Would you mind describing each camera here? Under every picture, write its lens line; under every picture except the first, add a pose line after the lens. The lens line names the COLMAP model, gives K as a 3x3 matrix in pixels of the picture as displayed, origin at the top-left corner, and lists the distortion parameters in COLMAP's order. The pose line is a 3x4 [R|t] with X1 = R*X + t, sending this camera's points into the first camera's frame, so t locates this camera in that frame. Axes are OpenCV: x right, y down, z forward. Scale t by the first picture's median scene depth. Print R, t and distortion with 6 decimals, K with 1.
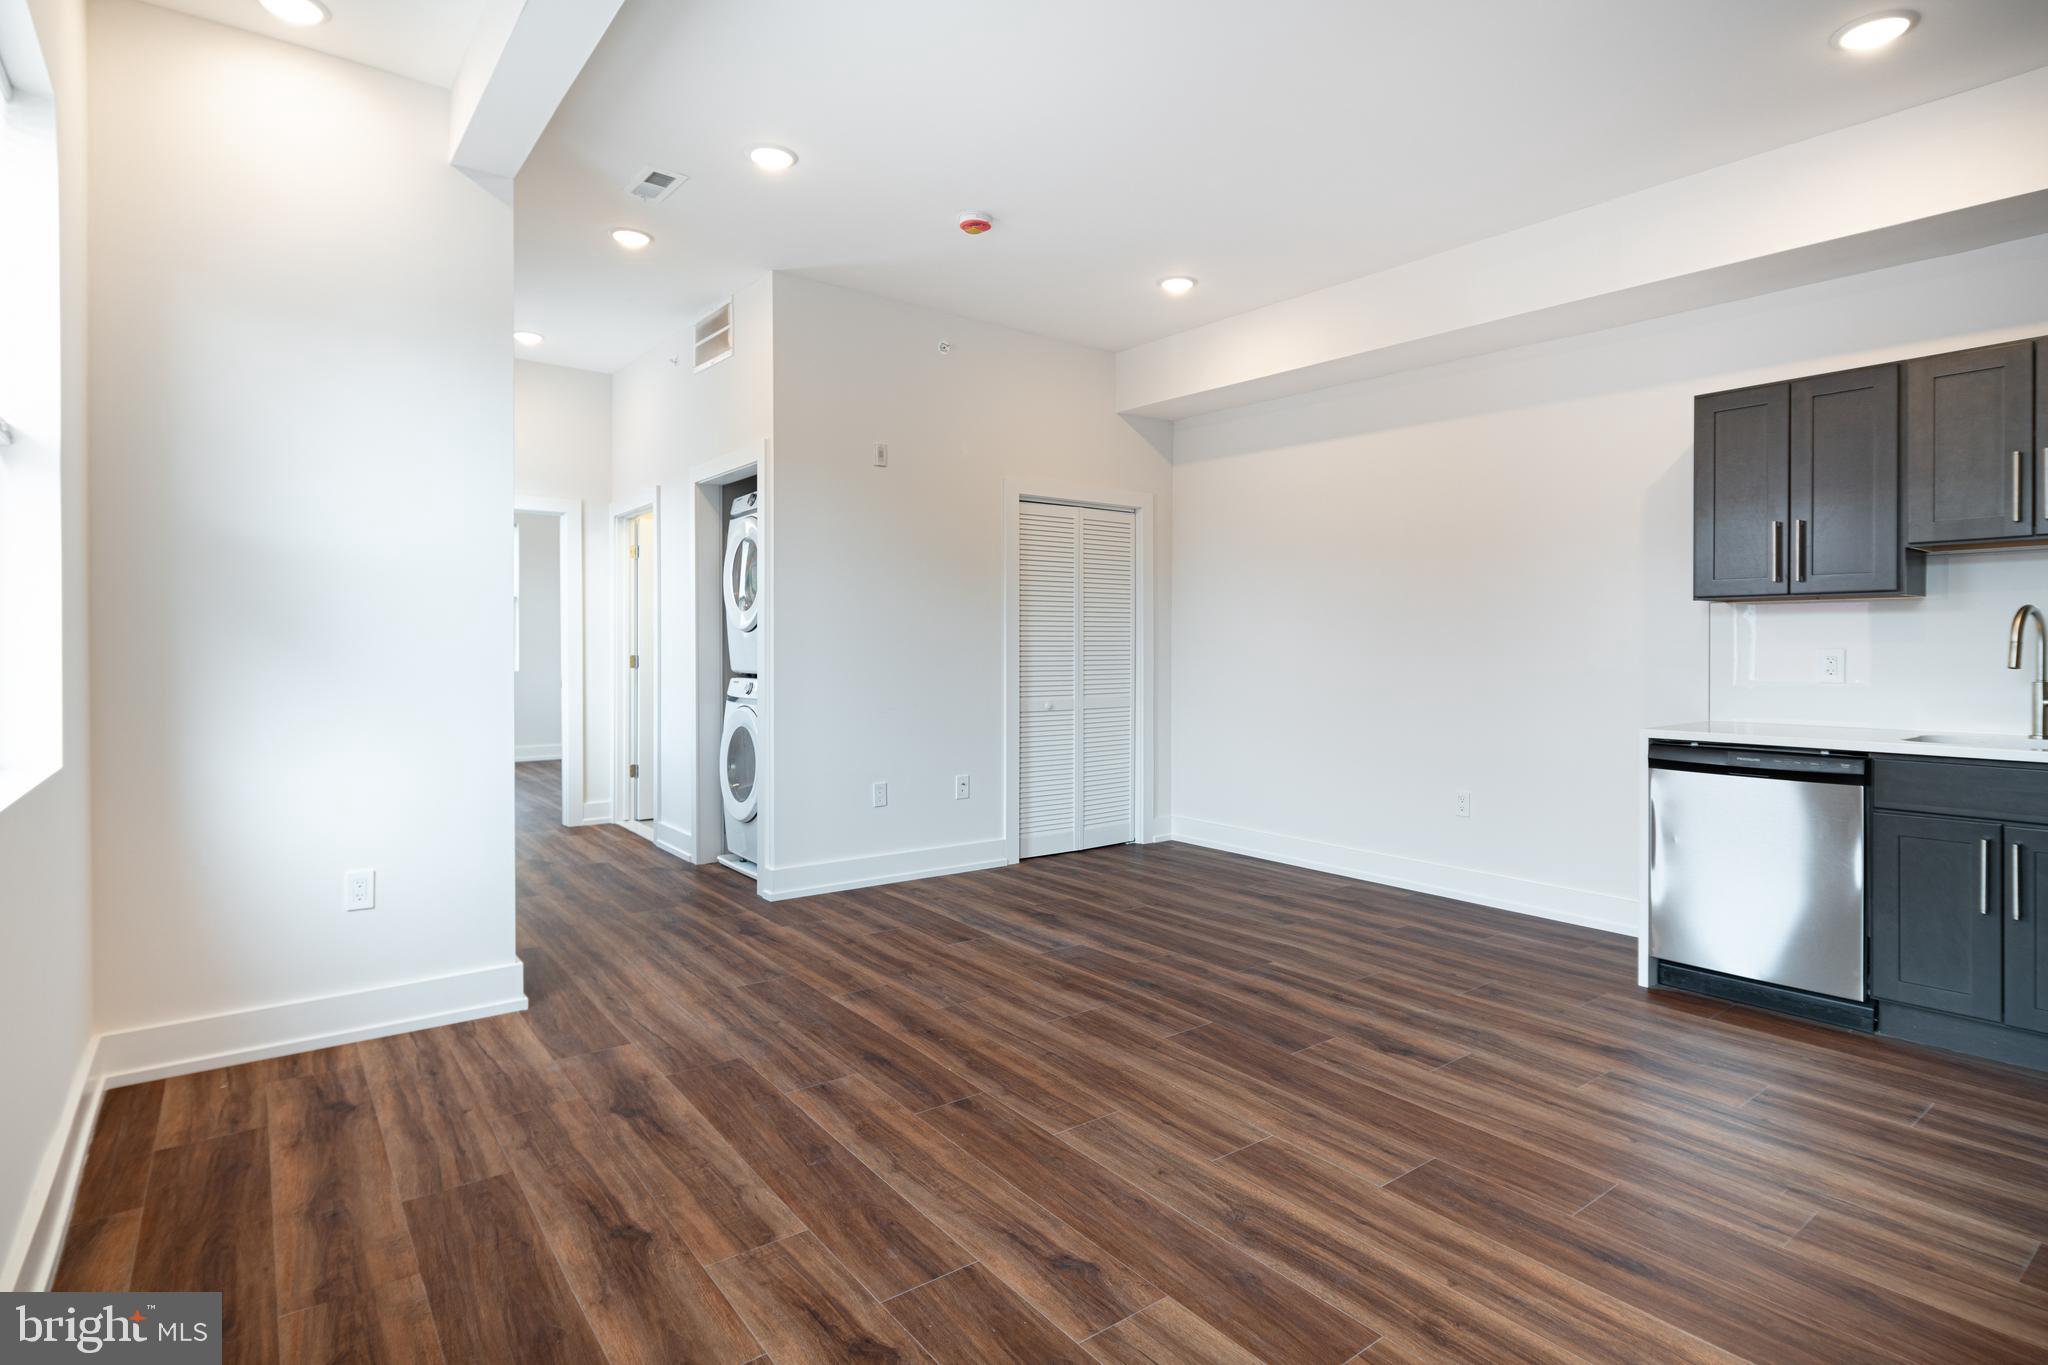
lens RADIAL K [[1018.6, 0, 1007.6], [0, 1018.6, 645.2], [0, 0, 1]] dist [0.001825, -0.006033]
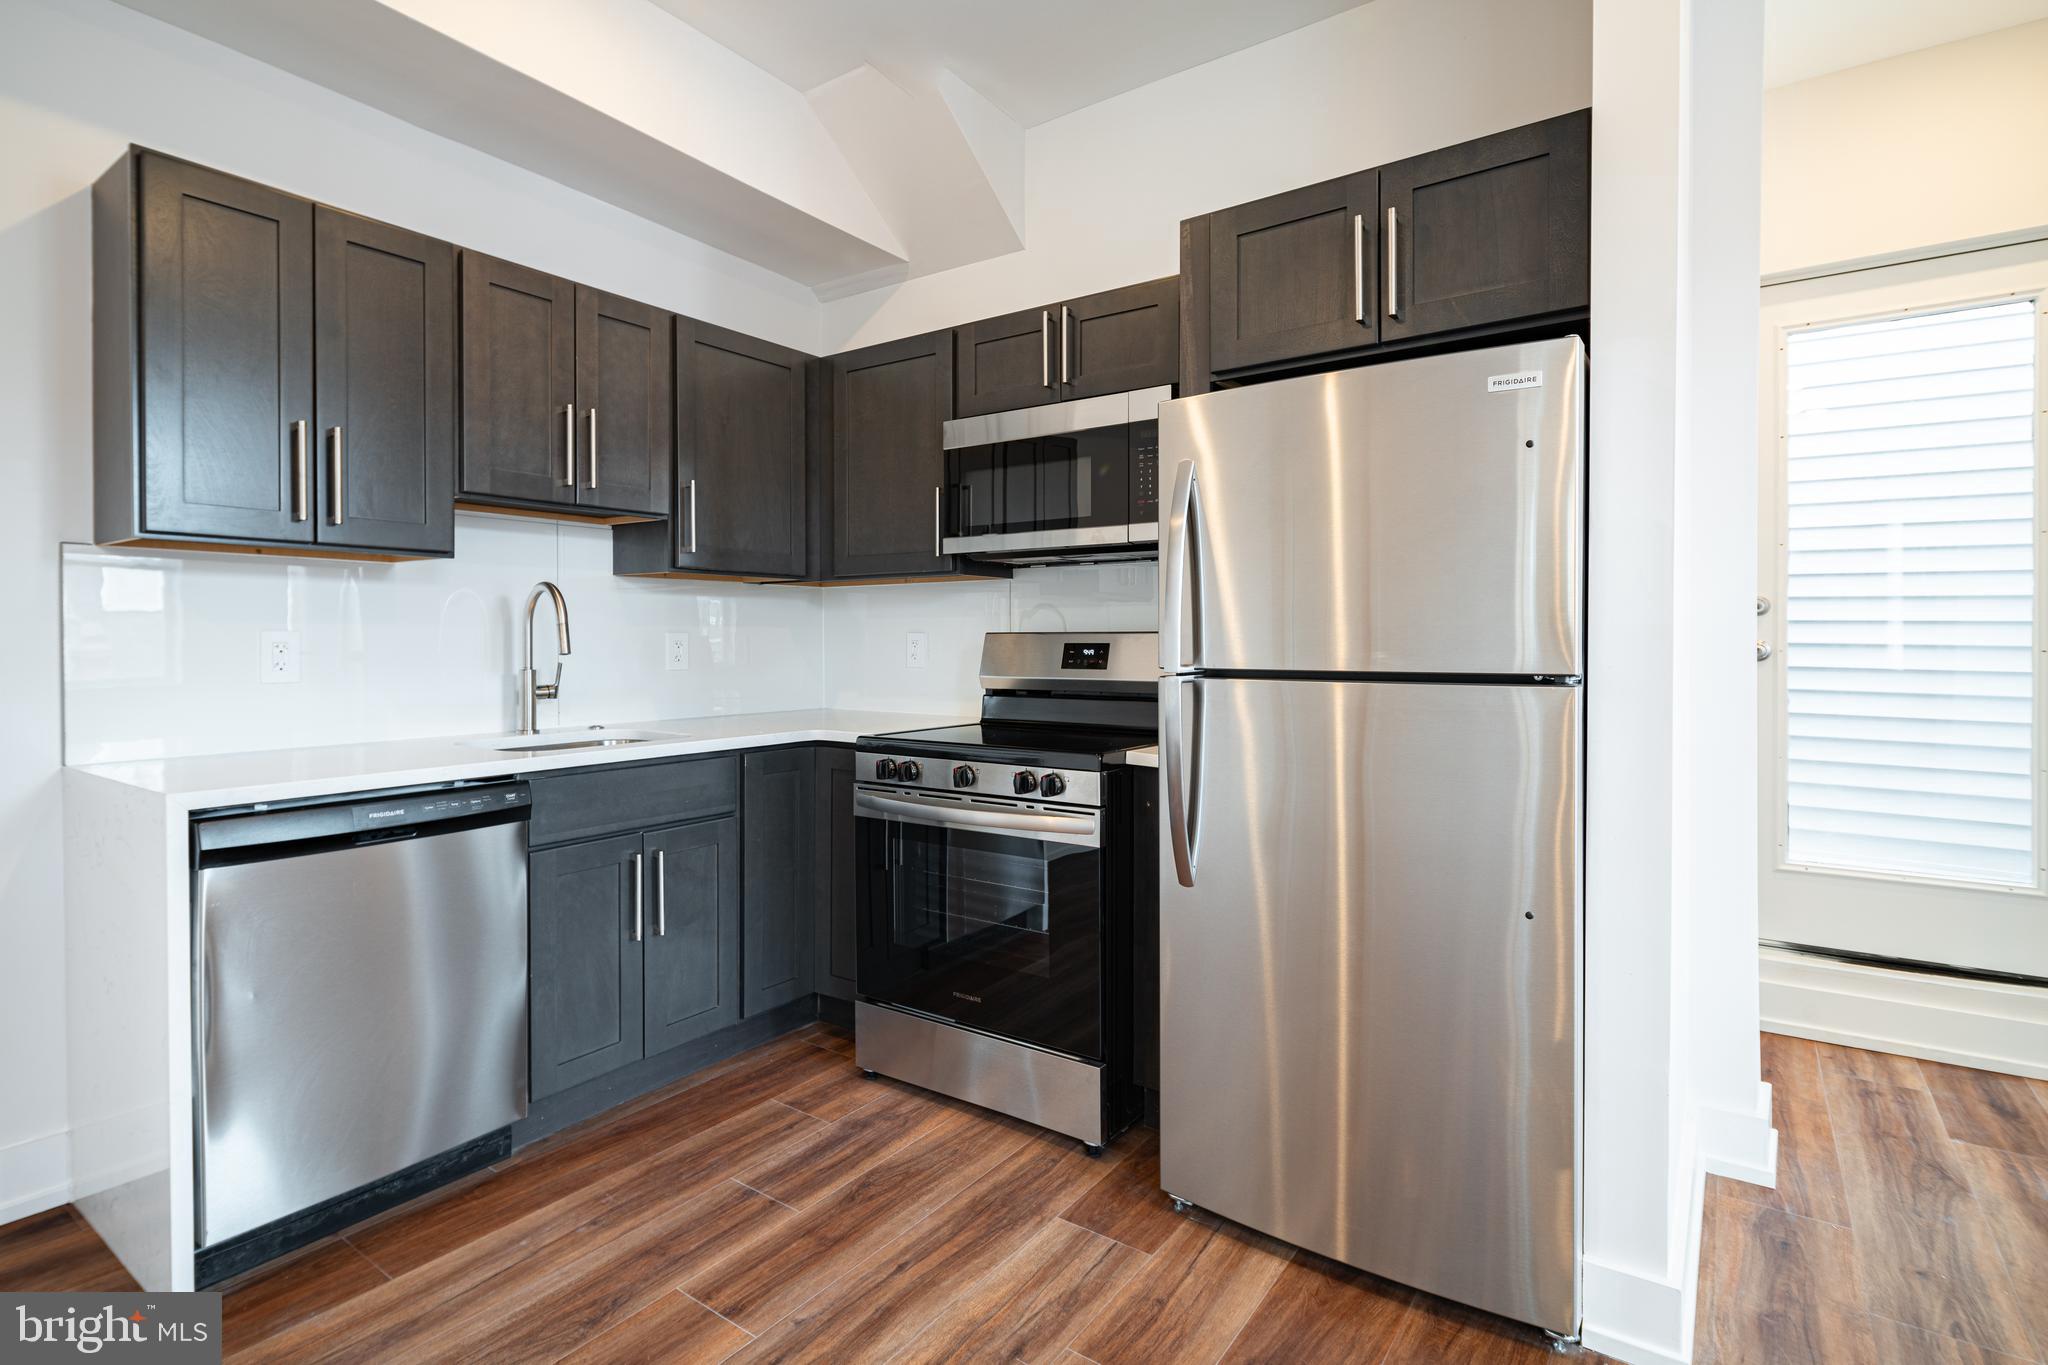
lens RADIAL K [[1004.8, 0, 1001.9], [0, 1004.8, 650.3], [0, 0, 1]] dist [0.001669, -0.000592]
pose [[-0.301964, -0.011583, 0.953249, 0.060097], [-0.001421, 0.999931, 0.011701, 0.008410], [-0.953318, 0.002179, -0.301959, 0.931754]]
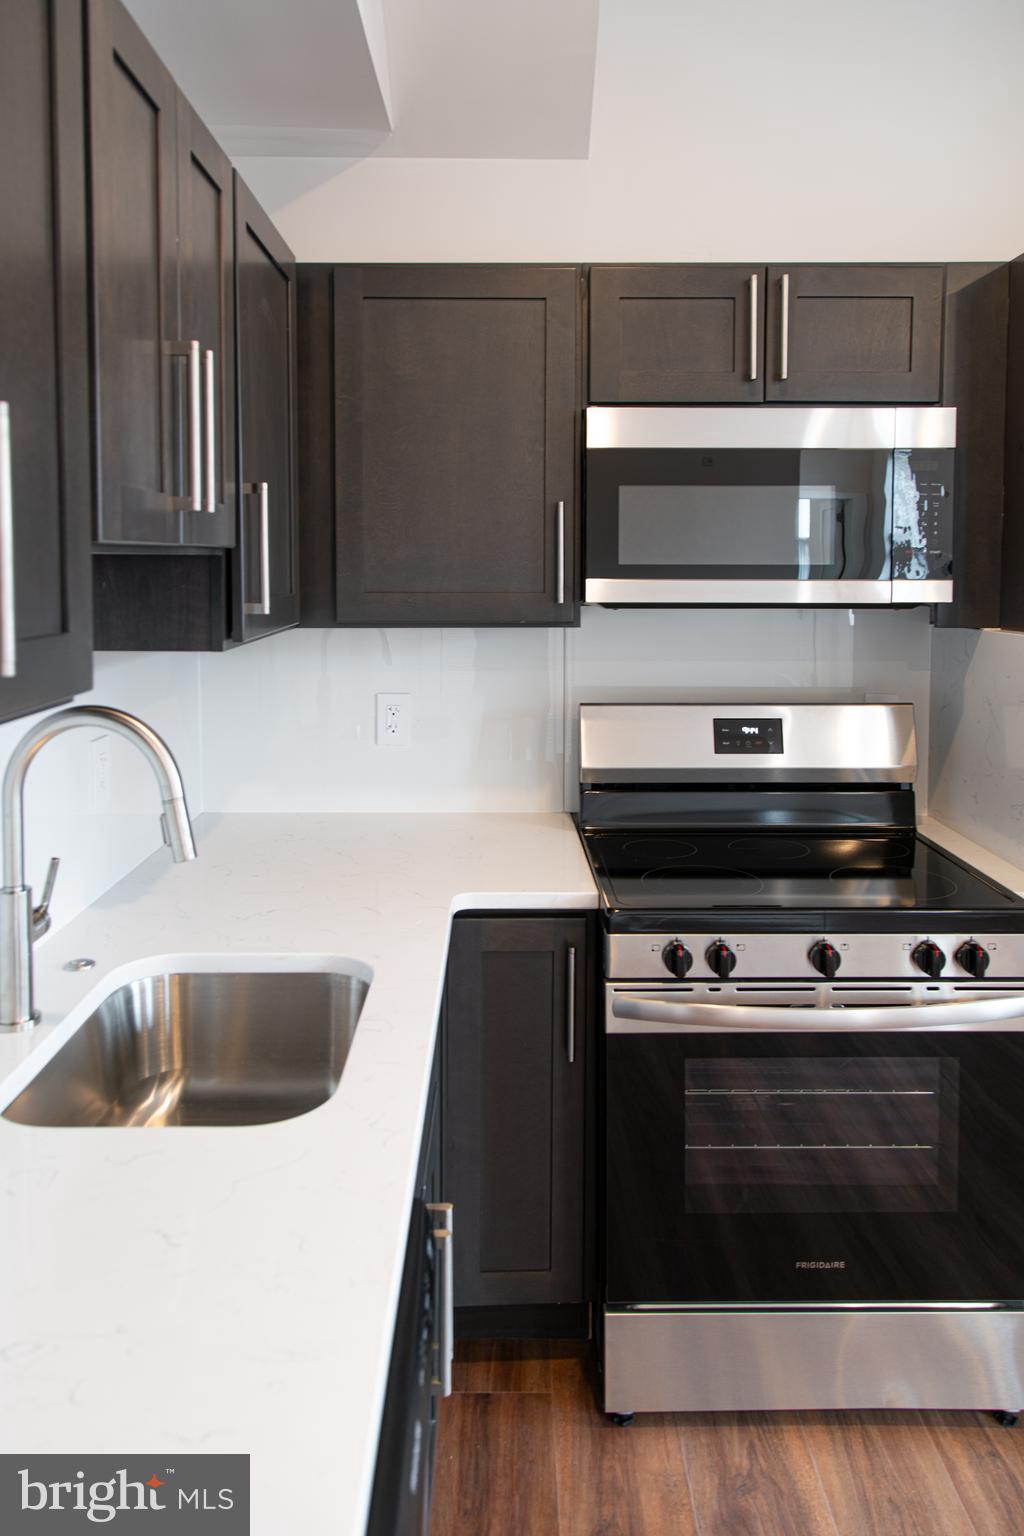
lens RADIAL K [[1108.7, 0, 515.5], [0, 1108.7, 626.4], [0, 0, 1]] dist [0.022057, 0.001658]
pose [[-0.809064, -0.037965, 0.586492, 0.635226], [-0.005096, 0.998327, 0.057595, -0.103792], [-0.587698, 0.043609, -0.807904, 1.326354]]
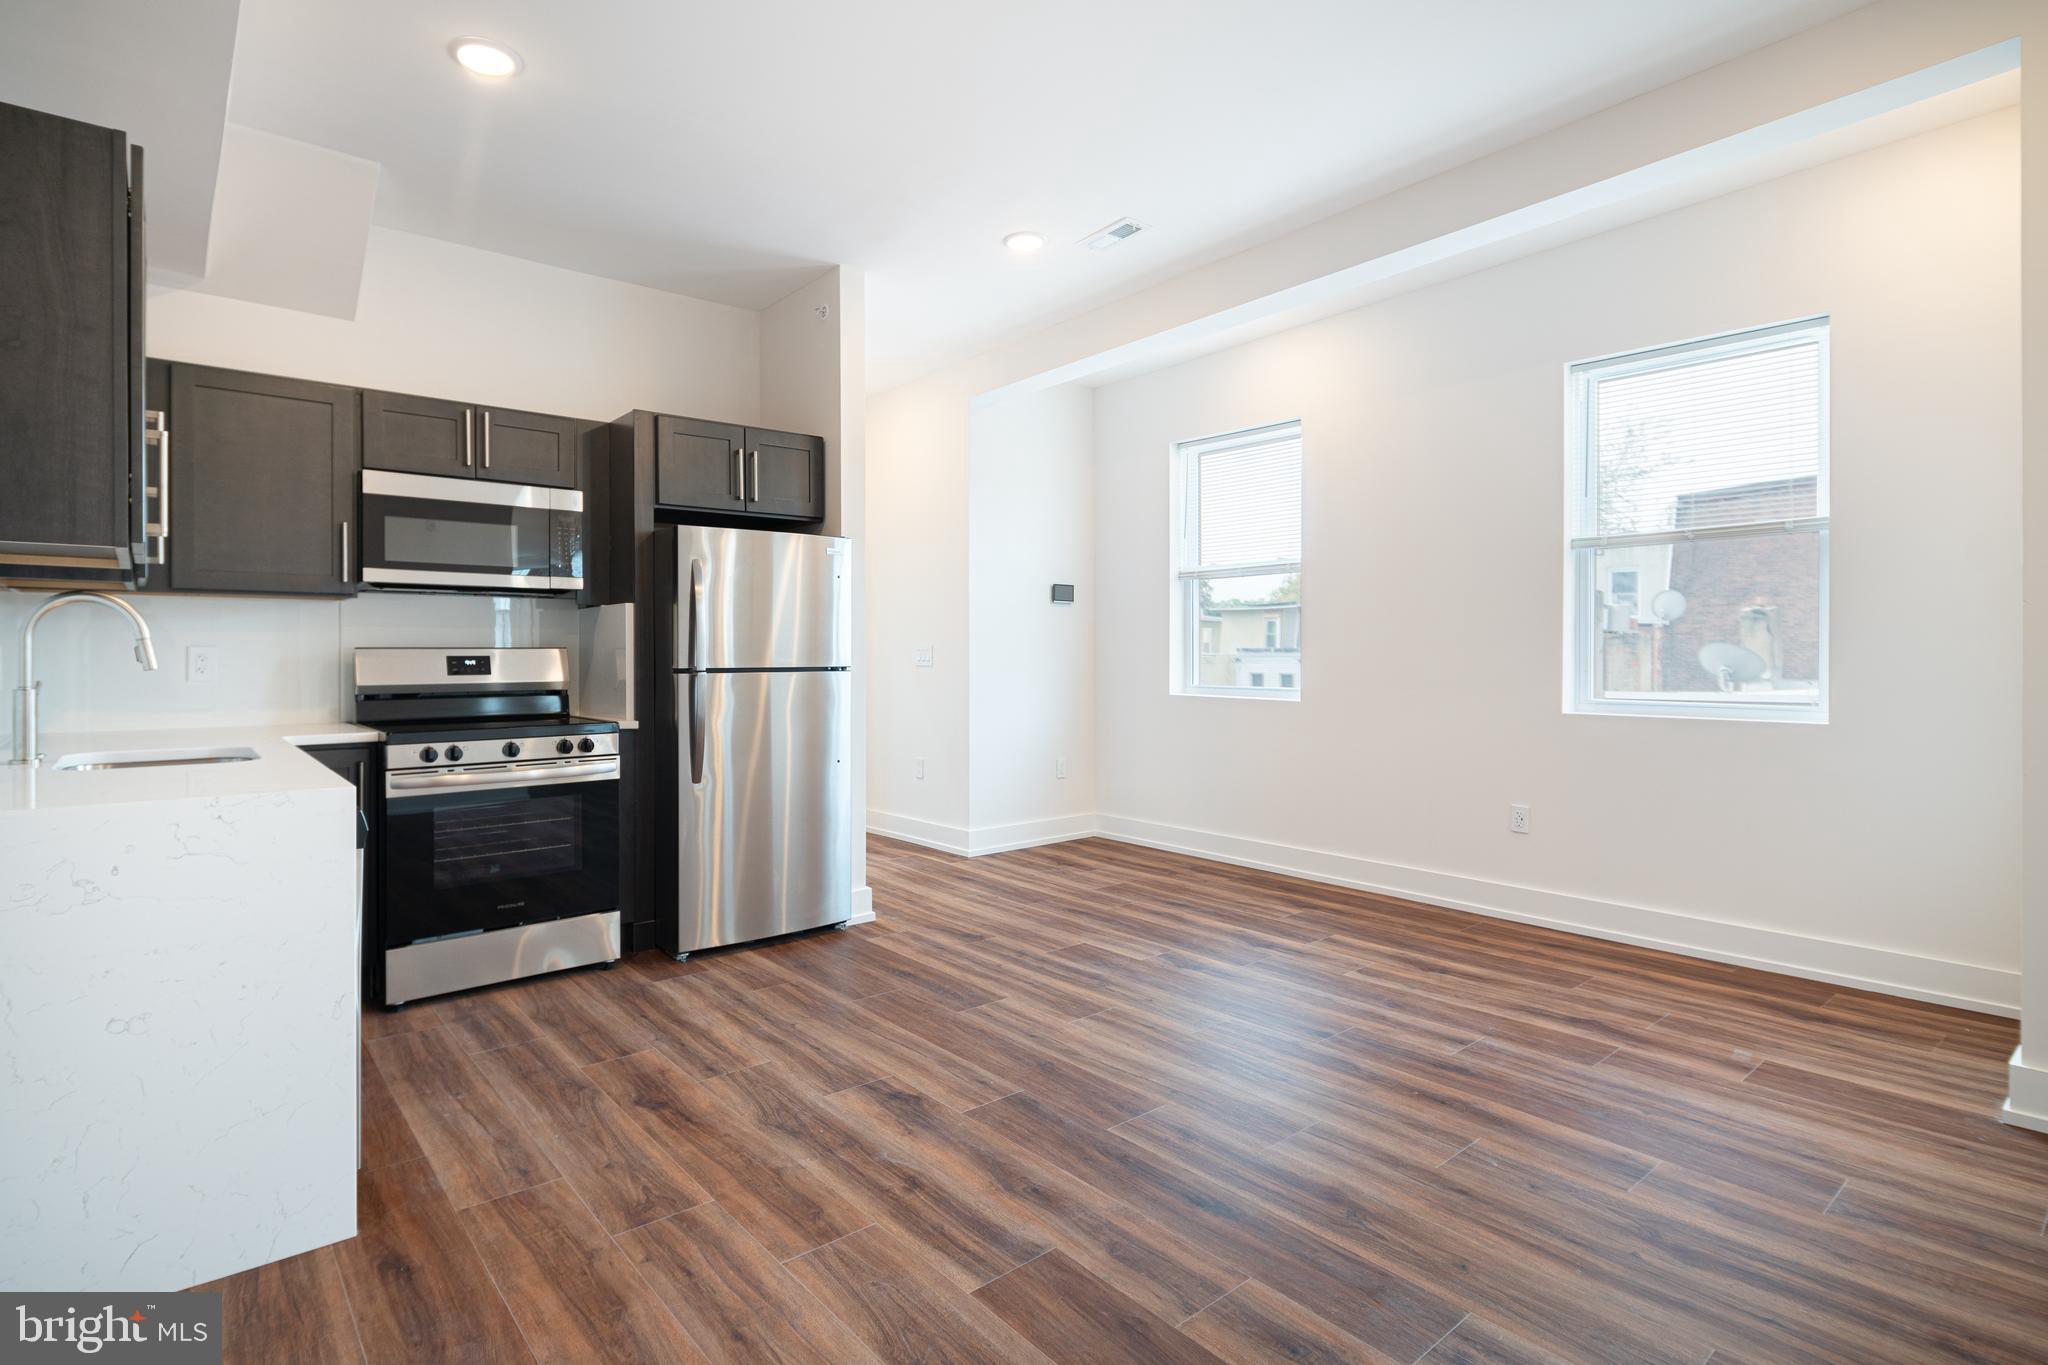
lens RADIAL K [[1004.8, 0, 1001.9], [0, 1004.8, 650.3], [0, 0, 1]] dist [0.001669, -0.000592]
pose [[-0.998151, -0.000596, -0.060783, 0.357700], [-0.000299, 0.999988, -0.004892, 0.011765], [0.060785, -0.004864, -0.998139, 1.922771]]
